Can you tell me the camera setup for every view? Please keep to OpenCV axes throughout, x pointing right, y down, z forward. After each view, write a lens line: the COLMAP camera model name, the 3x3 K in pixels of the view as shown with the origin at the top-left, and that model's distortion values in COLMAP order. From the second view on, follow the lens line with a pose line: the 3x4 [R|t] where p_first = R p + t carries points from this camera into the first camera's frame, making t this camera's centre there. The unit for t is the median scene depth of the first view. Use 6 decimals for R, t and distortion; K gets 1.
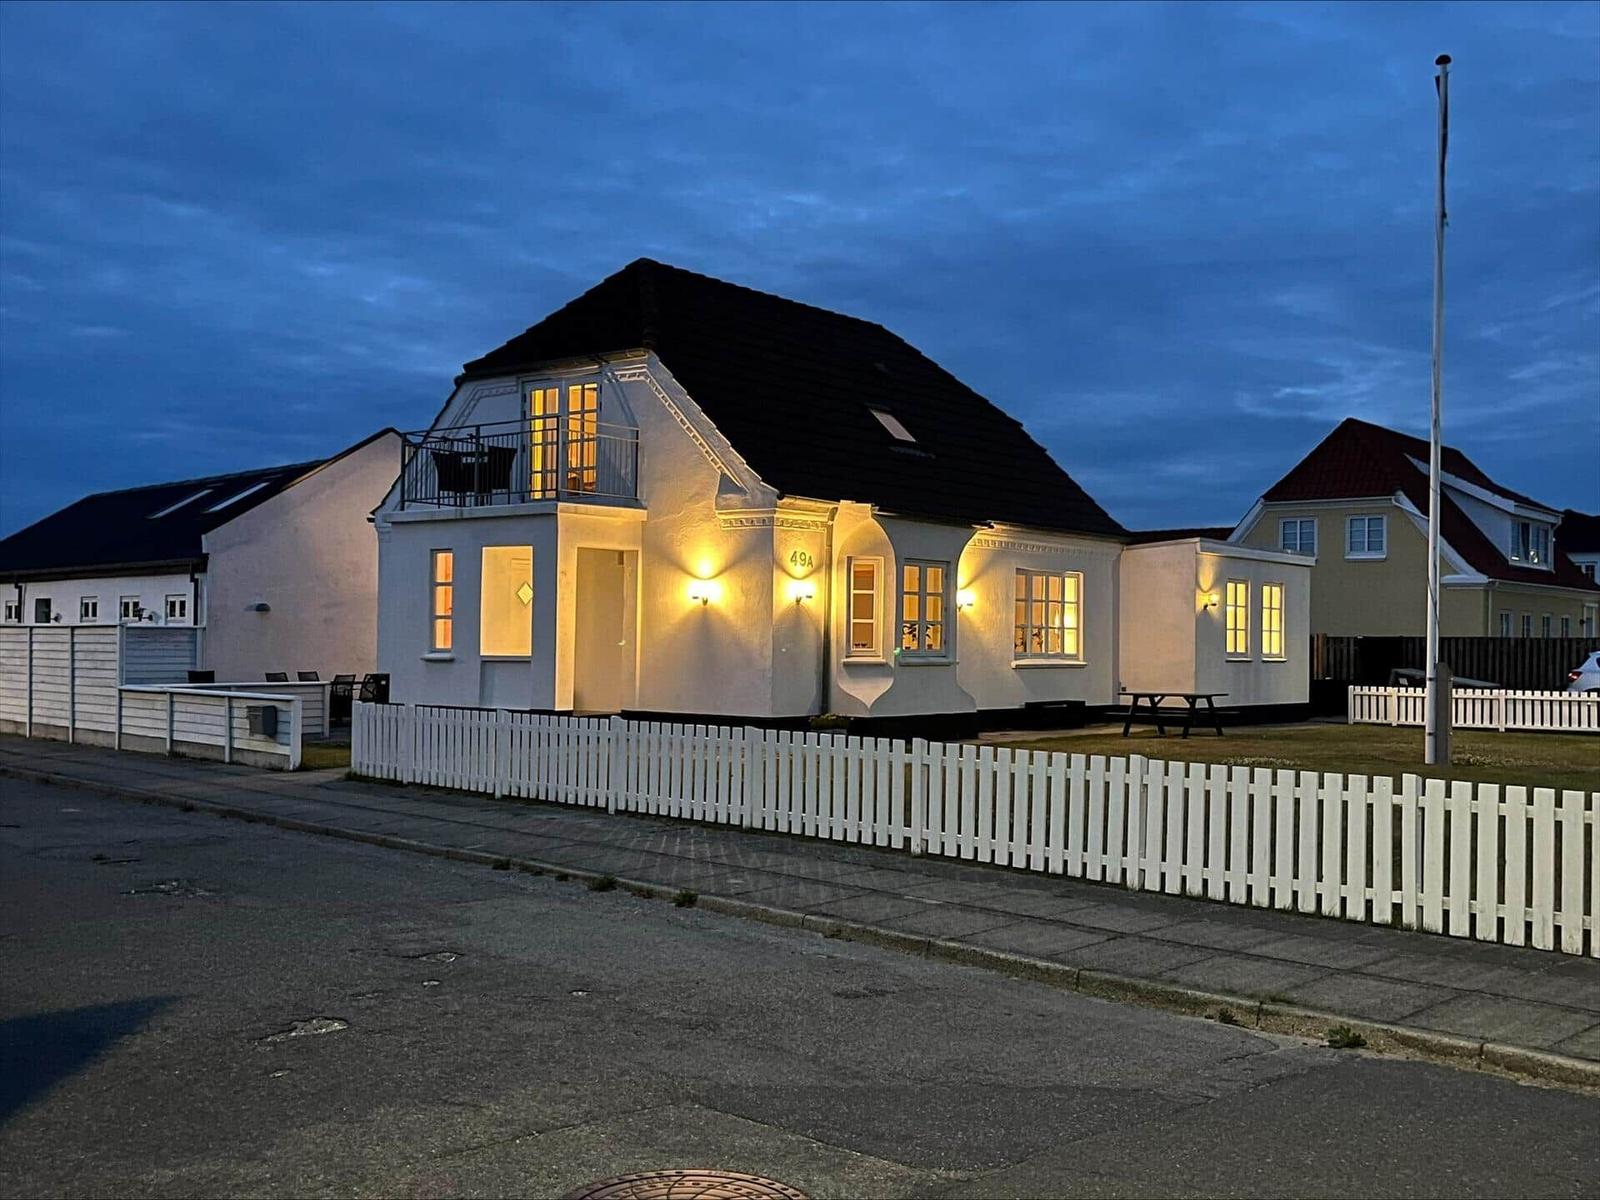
lens RADIAL K [[1595.5, 0, 800.0], [0, 1595.5, 600.0], [0, 0, 1]] dist [0.060101, -0.013472]
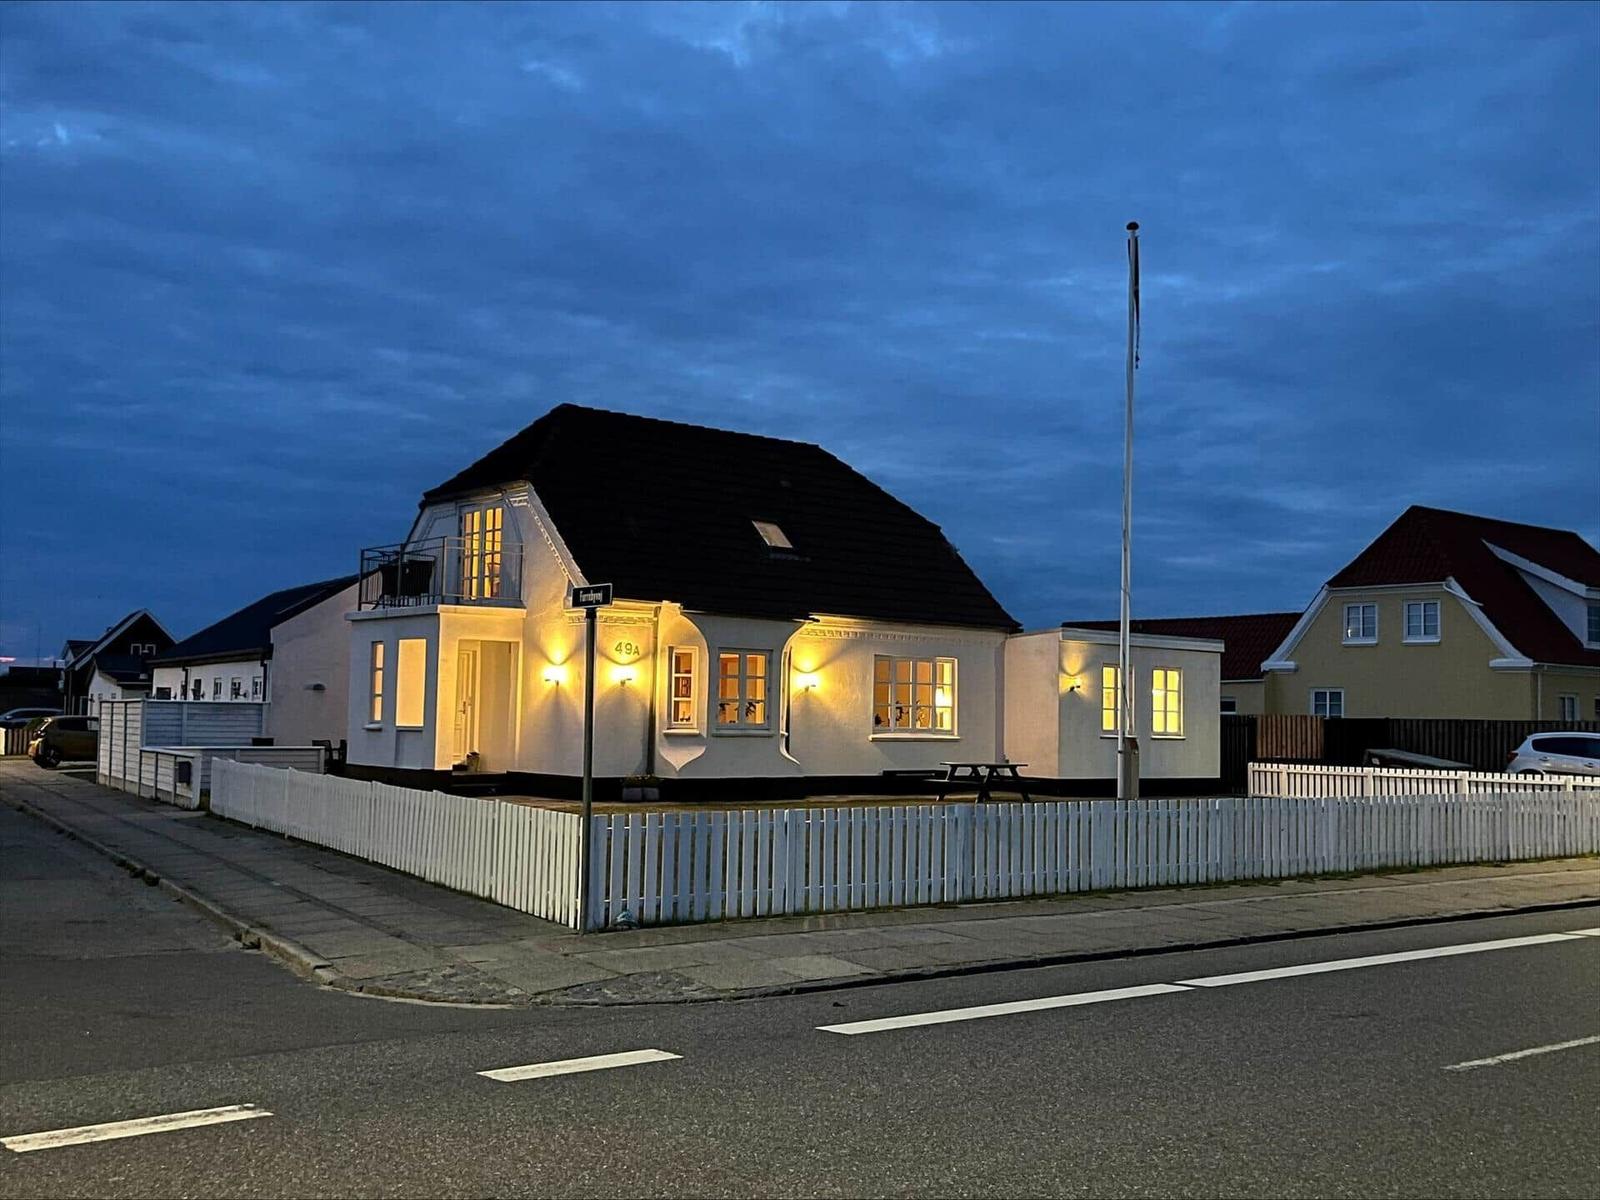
lens RADIAL K [[1595.5, 0, 800.0], [0, 1595.5, 600.0], [0, 0, 1]] dist [0.060101, -0.013472]
pose [[0.976940, -0.008632, -0.213337, 0.342907], [-0.002149, 0.998734, -0.050252, -0.001320], [0.213501, 0.049552, 0.975685, -0.153478]]
